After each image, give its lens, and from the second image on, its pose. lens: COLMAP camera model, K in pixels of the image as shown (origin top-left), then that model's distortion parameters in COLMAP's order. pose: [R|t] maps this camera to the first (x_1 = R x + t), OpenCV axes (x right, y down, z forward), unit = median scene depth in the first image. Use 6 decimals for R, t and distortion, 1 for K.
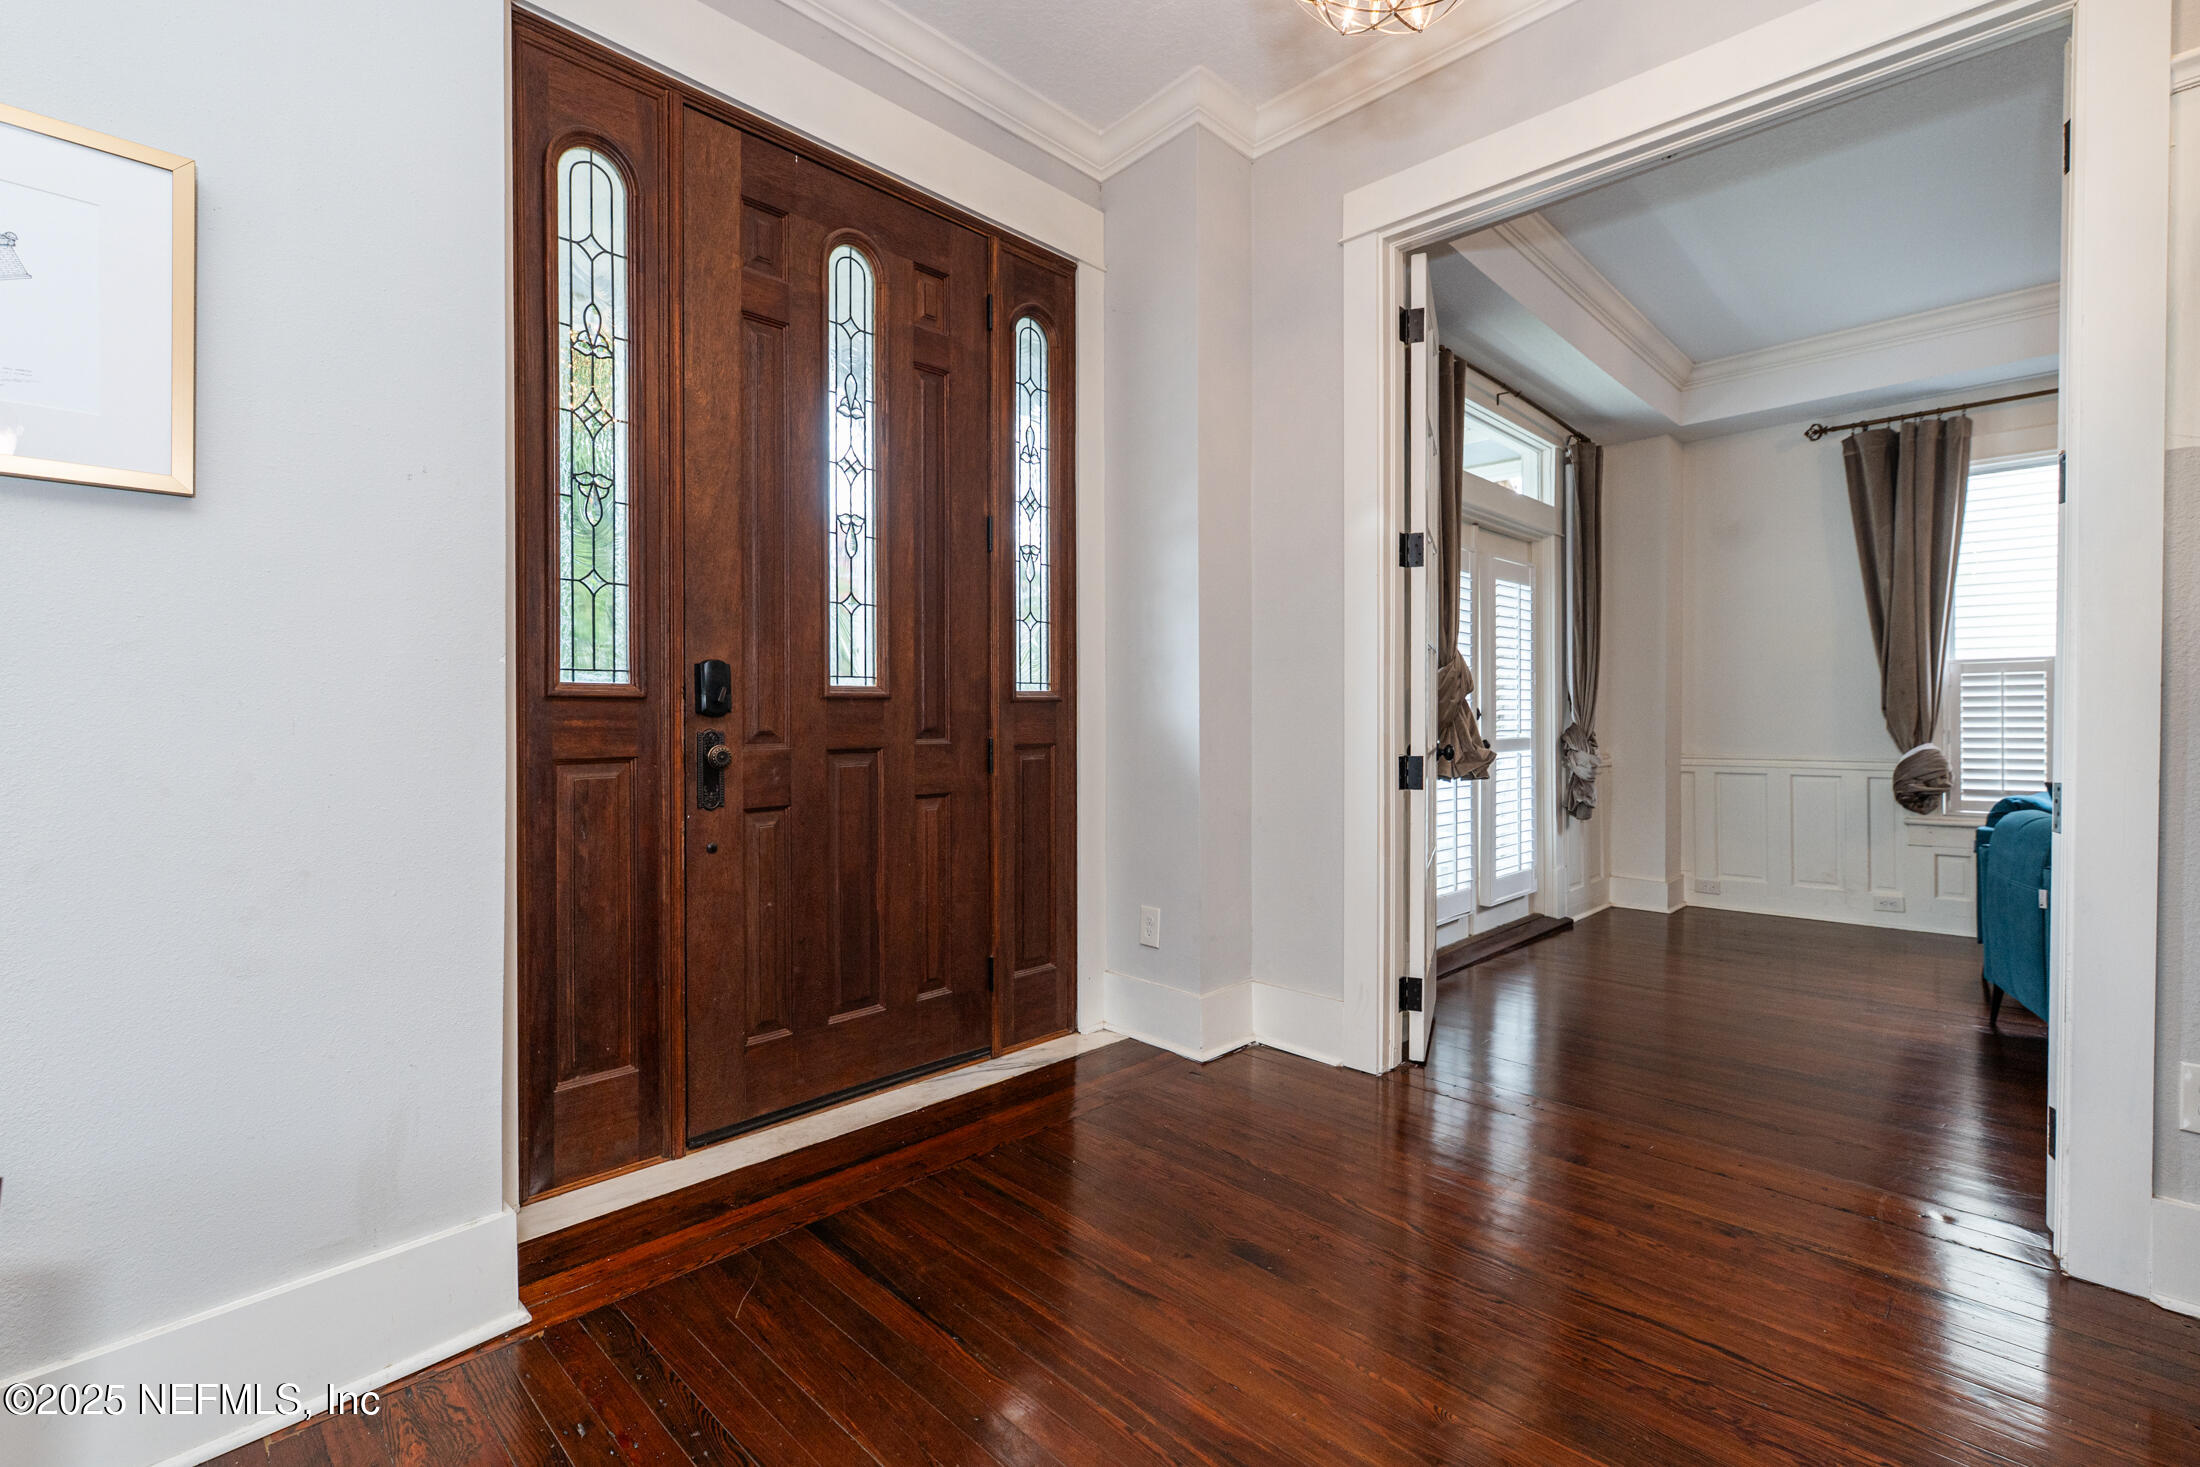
lens RADIAL K [[1003.9, 0, 1102.4], [0, 1003.9, 718.9], [0, 0, 1]] dist [0.001572, -0.000093]
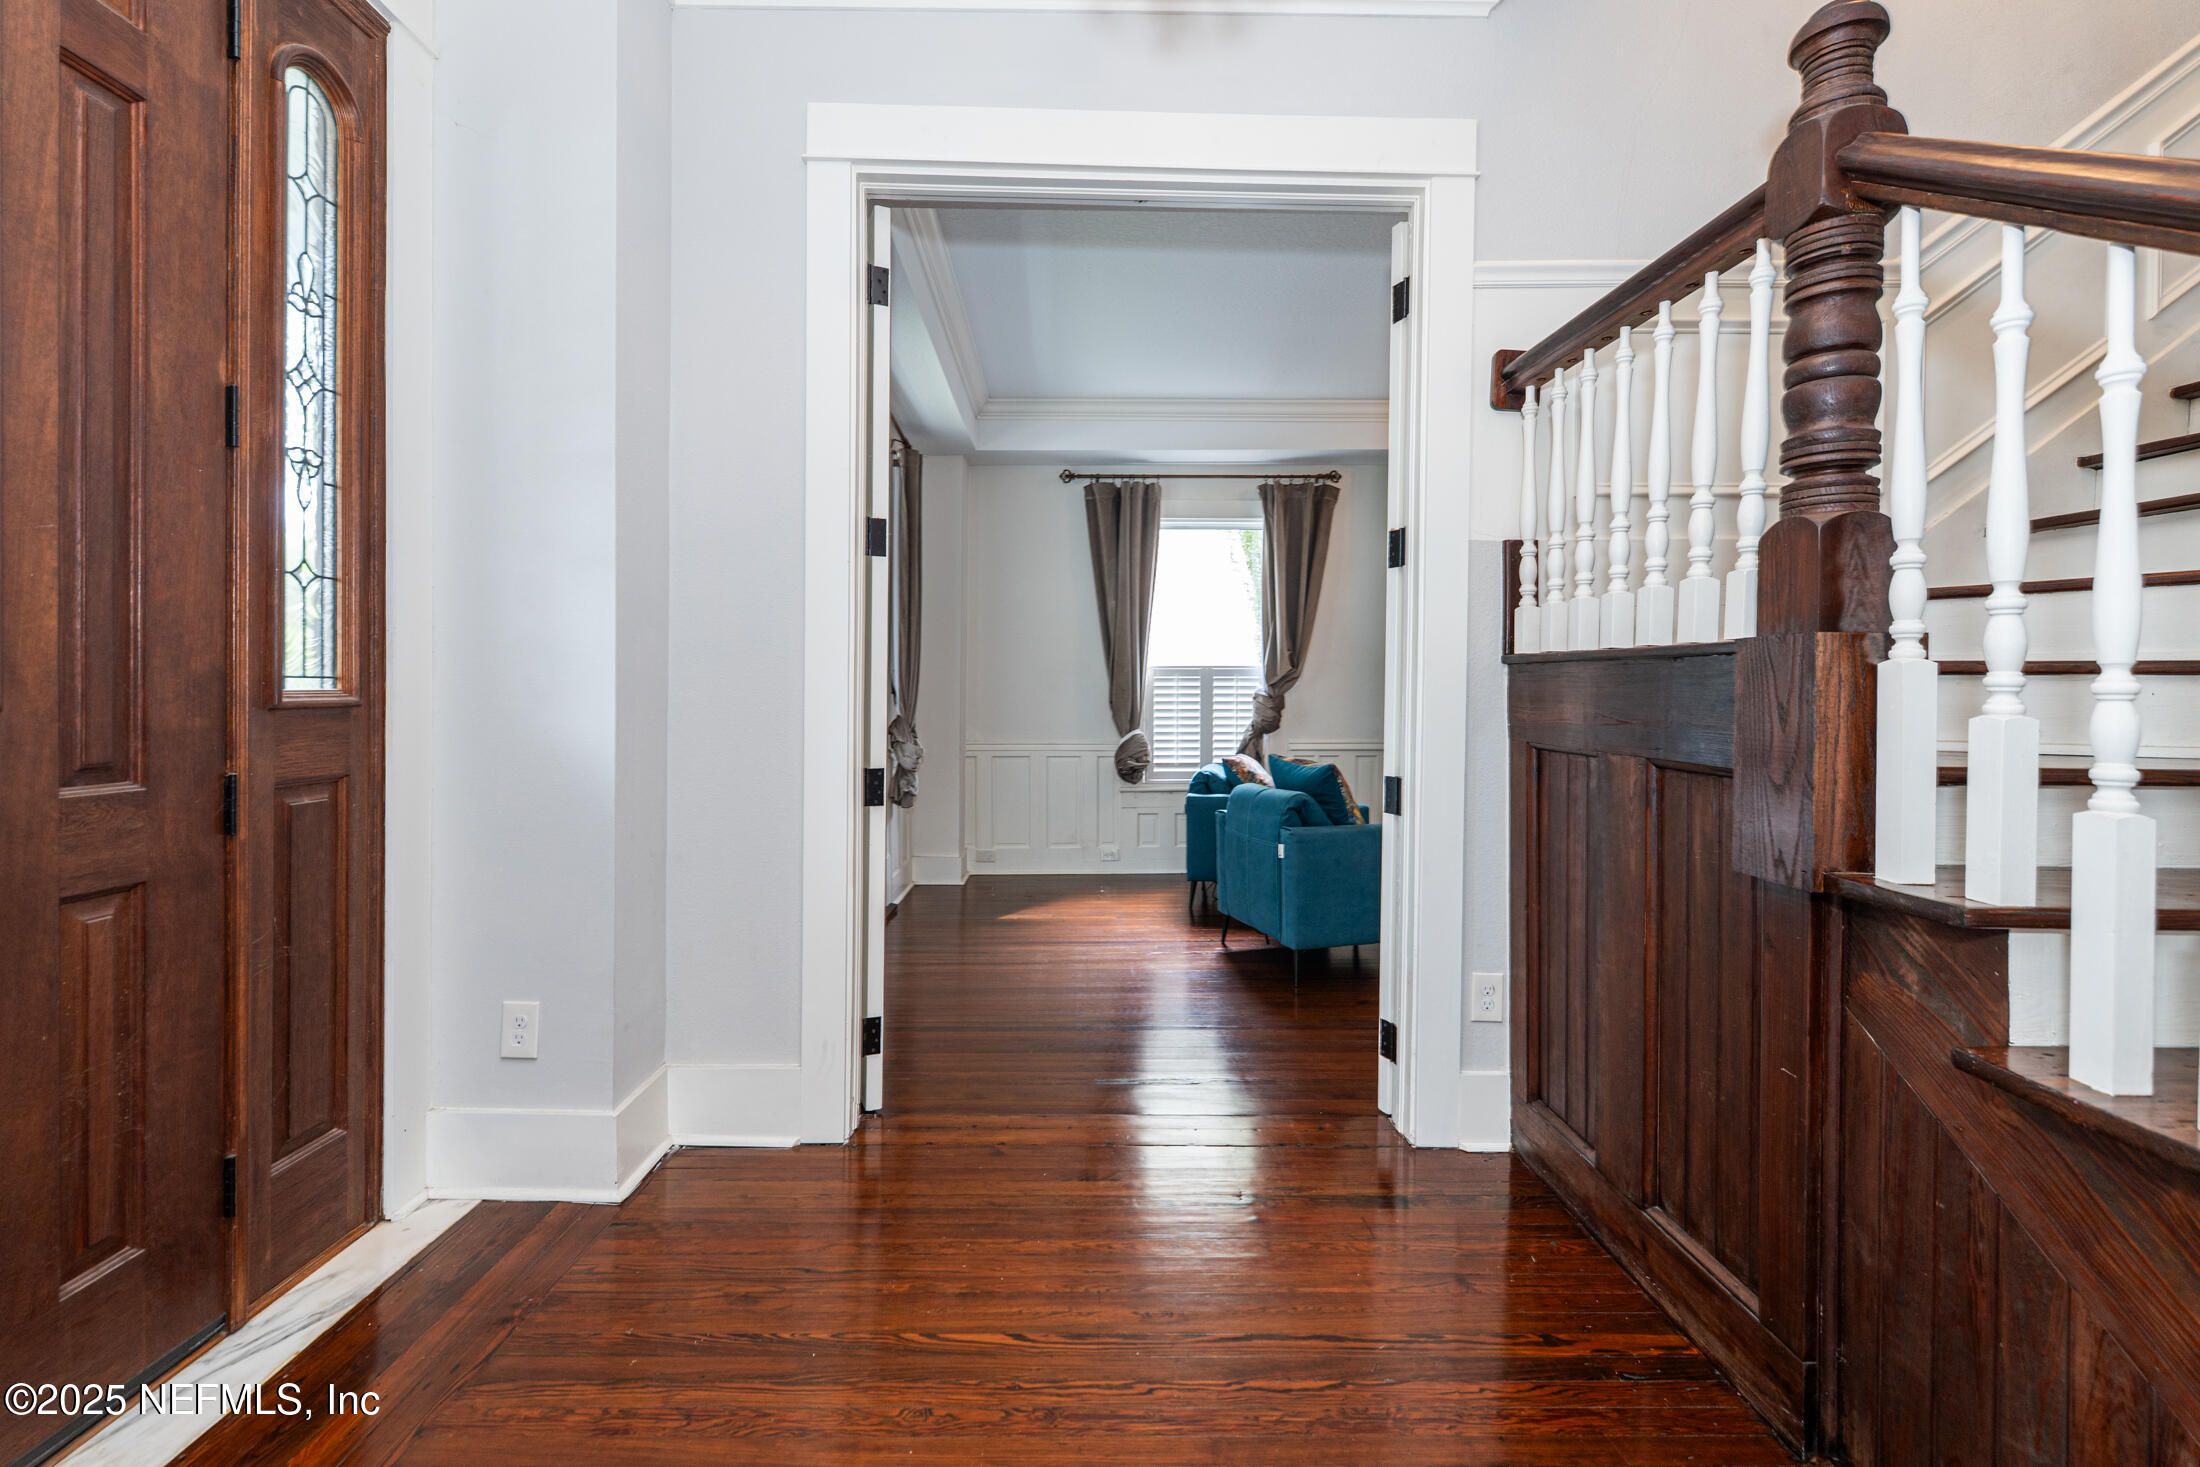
lens RADIAL K [[957.8, 0, 1110.8], [0, 957.8, 696.9], [0, 0, 1]] dist [0.001598, -0.000117]
pose [[0.694313, 0.004084, 0.719662, -0.152391], [-0.004111, 0.999990, -0.001709, -0.025200], [-0.719661, -0.001772, 0.694323, 0.253952]]
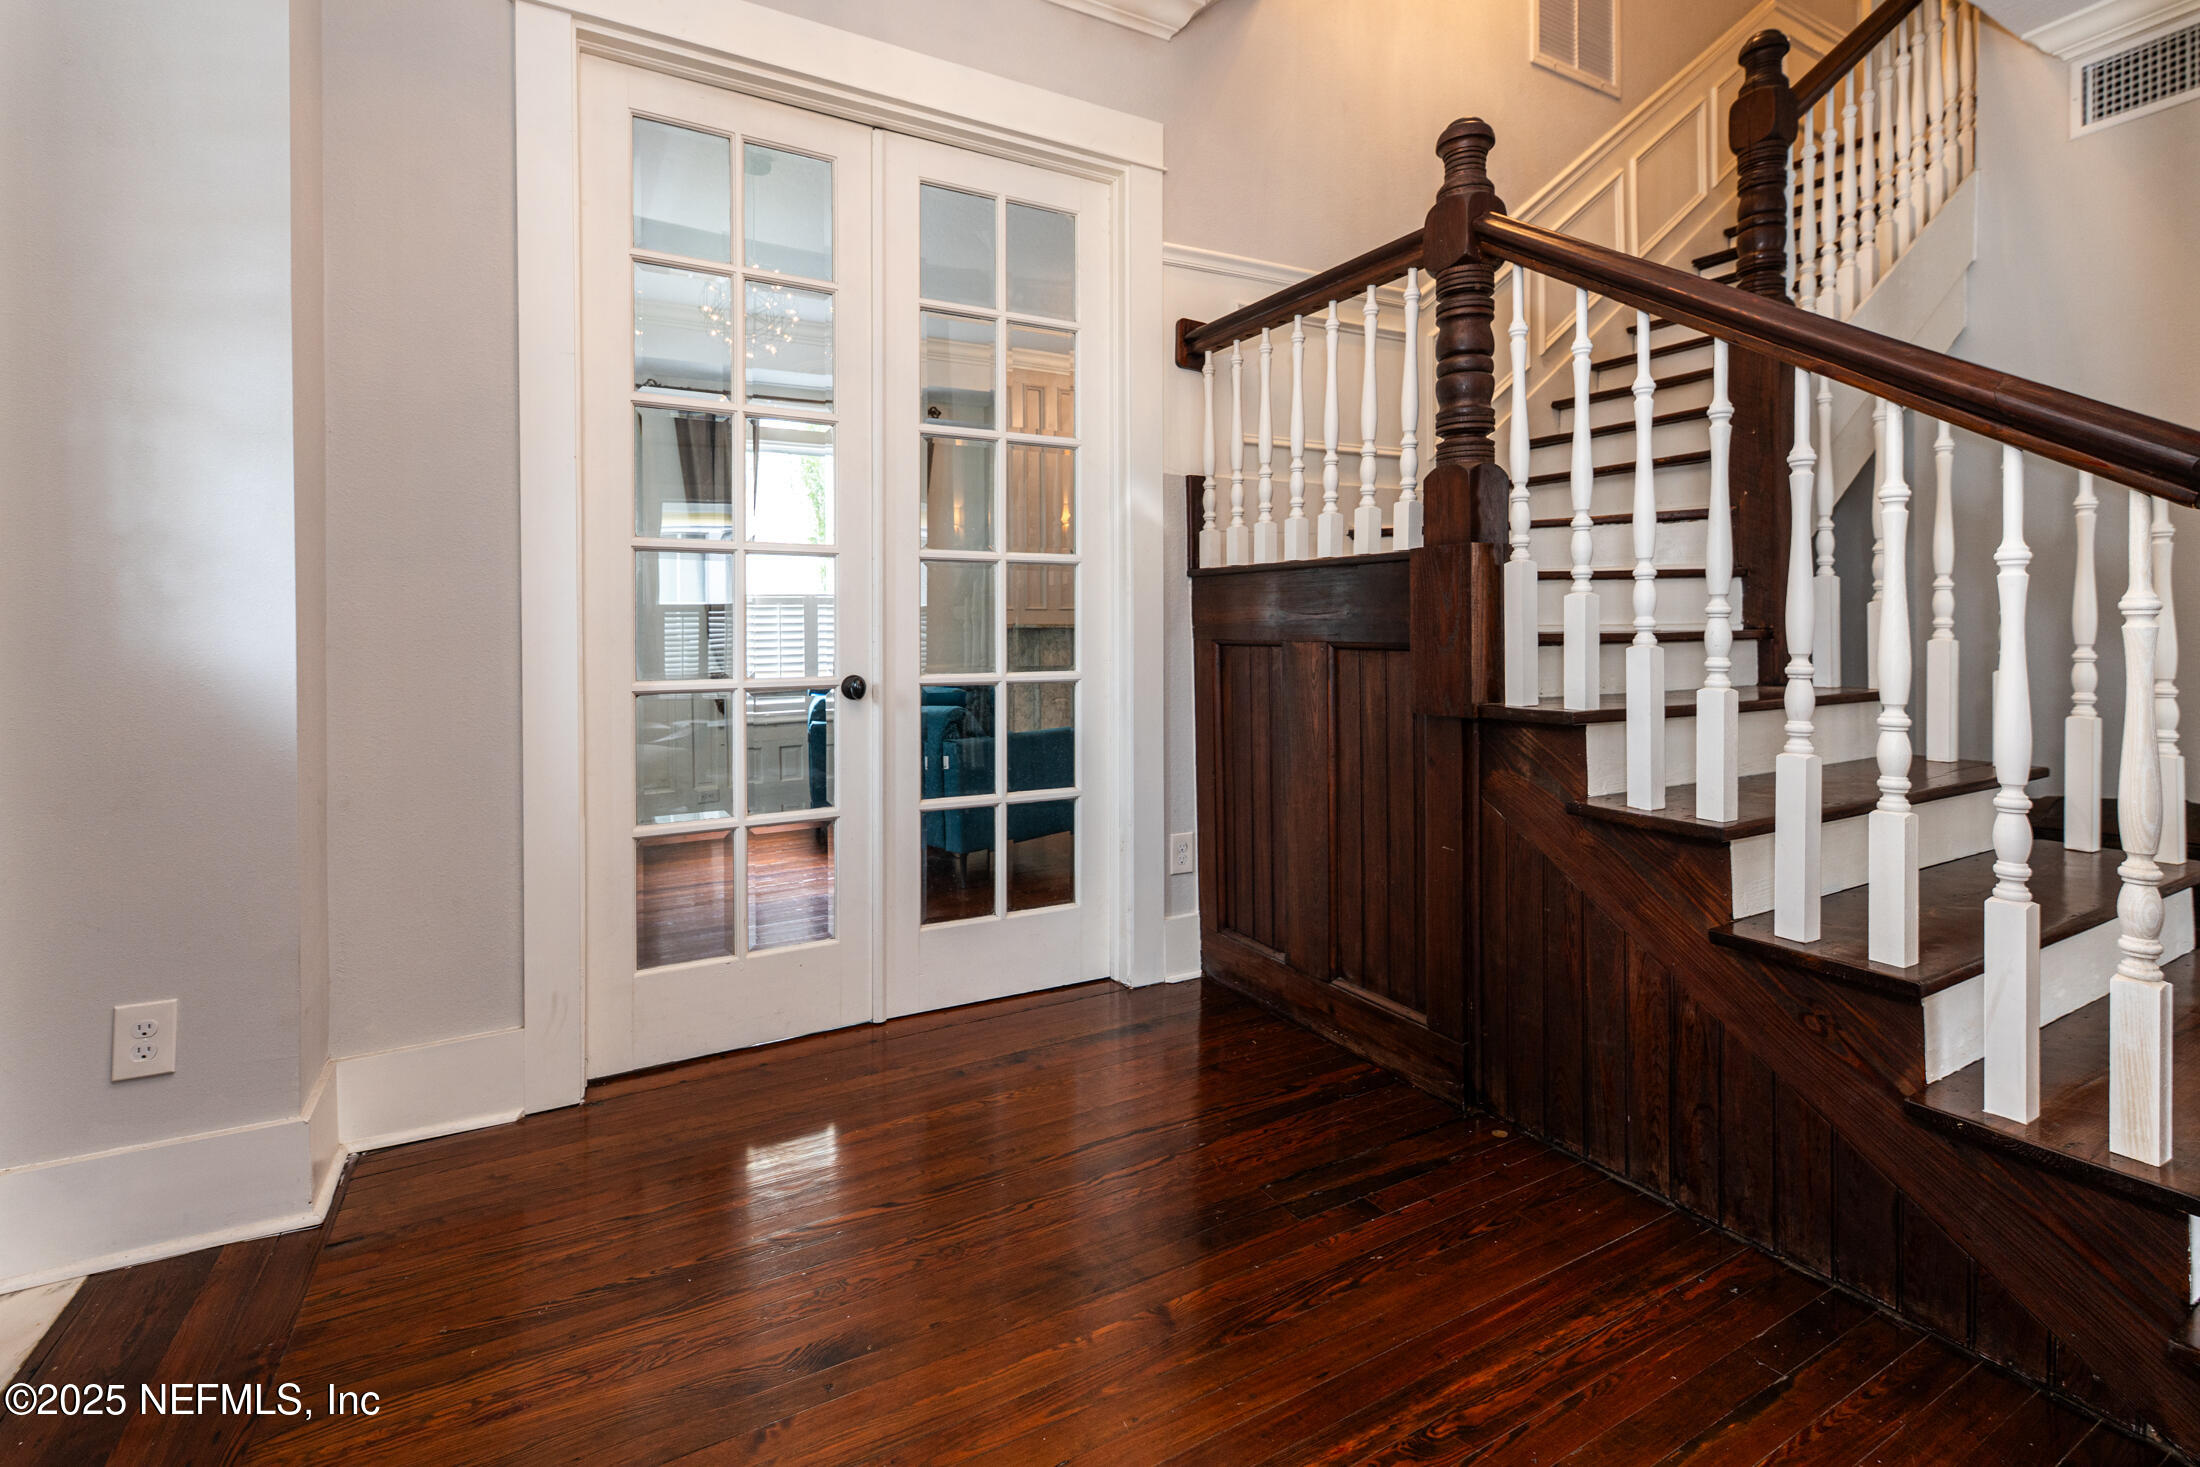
lens RADIAL K [[964.6, 0, 1088.1], [0, 964.6, 637.2], [0, 0, 1]] dist [0.002366, -0.000281]
pose [[0.287434, -0.005736, 0.957783, -0.309054], [0.016880, 0.999857, 0.000922, 0.001437], [-0.957652, 0.015902, 0.287490, 0.384420]]
